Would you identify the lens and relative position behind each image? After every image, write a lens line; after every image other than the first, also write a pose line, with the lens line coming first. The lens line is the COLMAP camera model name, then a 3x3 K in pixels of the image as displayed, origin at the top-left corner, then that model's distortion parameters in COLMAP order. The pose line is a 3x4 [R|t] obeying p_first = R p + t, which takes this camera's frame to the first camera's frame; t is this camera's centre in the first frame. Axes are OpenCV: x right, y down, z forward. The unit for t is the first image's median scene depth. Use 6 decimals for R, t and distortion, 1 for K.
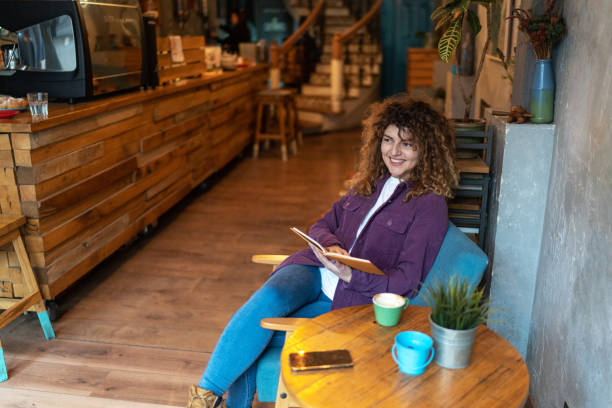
lens RADIAL K [[589.5, 0, 299.7], [0, 589.5, 201.6], [0, 0, 1]] dist [-0.002241, 0.010835]
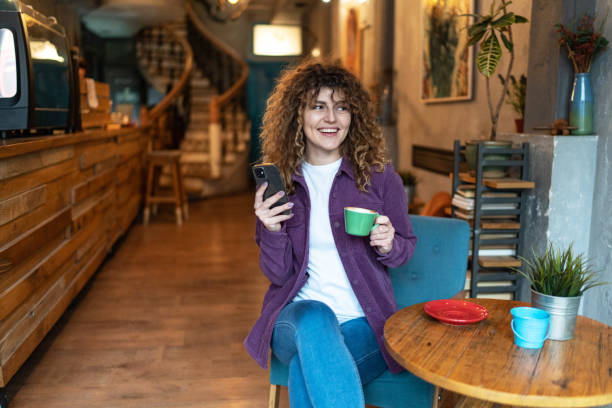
lens RADIAL K [[581.7, 0, 306.0], [0, 581.7, 204.0], [0, 0, 1]] dist [0.002642, 0.008036]
pose [[0.951120, -0.033786, 0.306969, -0.219092], [0.073662, 0.990127, -0.119261, 0.042433], [-0.299909, 0.136044, 0.944218, 0.126425]]
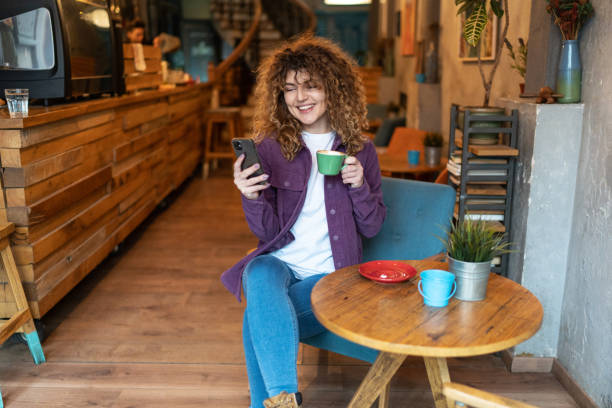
lens RADIAL K [[599.5, 0, 298.6], [0, 599.5, 204.9], [0, 0, 1]] dist [0.003972, 0.010424]
pose [[0.989050, -0.035208, 0.143316, -0.126156], [0.042458, 0.997952, -0.047846, 0.043765], [-0.141338, 0.053407, 0.988520, 0.030985]]
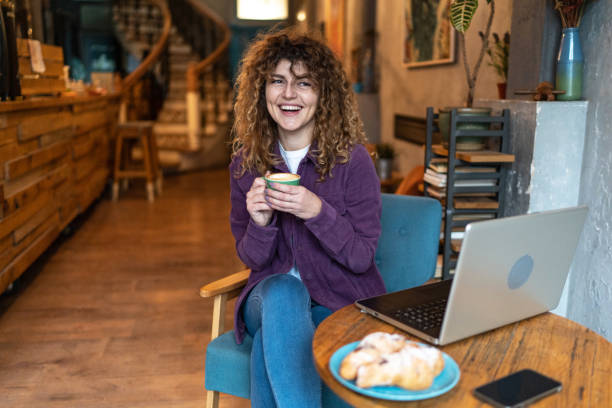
lens RADIAL K [[598.6, 0, 309.2], [0, 598.6, 204.9], [0, 0, 1]] dist [-0.001224, 0.013626]
pose [[0.948349, -0.049671, 0.313315, -0.152767], [0.076322, 0.994380, -0.073371, 0.035395], [-0.307910, 0.093494, 0.946811, 0.173605]]
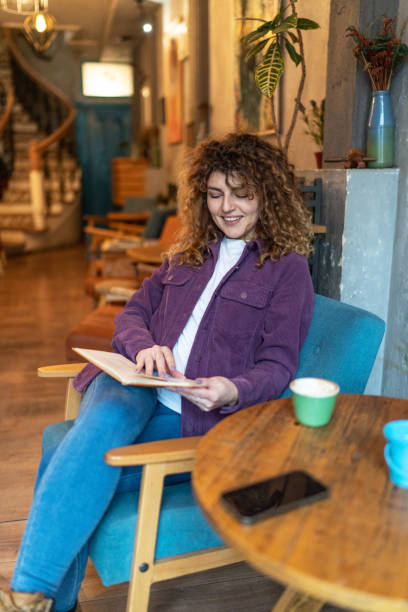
lens RADIAL K [[581.7, 0, 204.0], [0, 581.7, 306.0], [0, 0, 1]] dist [0.002642, 0.008036]
pose [[0.927966, -0.083097, 0.363282, -0.090883], [0.100199, 0.994560, -0.028454, 0.038073], [-0.358941, 0.062805, 0.931245, 0.197002]]
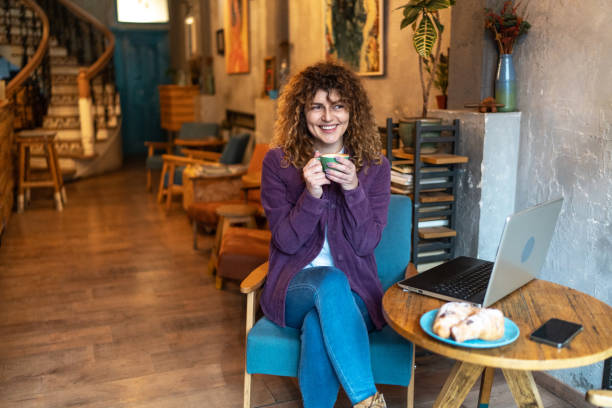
lens RADIAL K [[589.5, 0, 299.7], [0, 589.5, 201.6], [0, 0, 1]] dist [-0.002241, 0.010835]
pose [[0.854263, -0.102435, 0.509649, -0.308359], [0.146113, 0.988184, -0.046295, 0.016932], [-0.498885, 0.114014, 0.859136, 0.159500]]
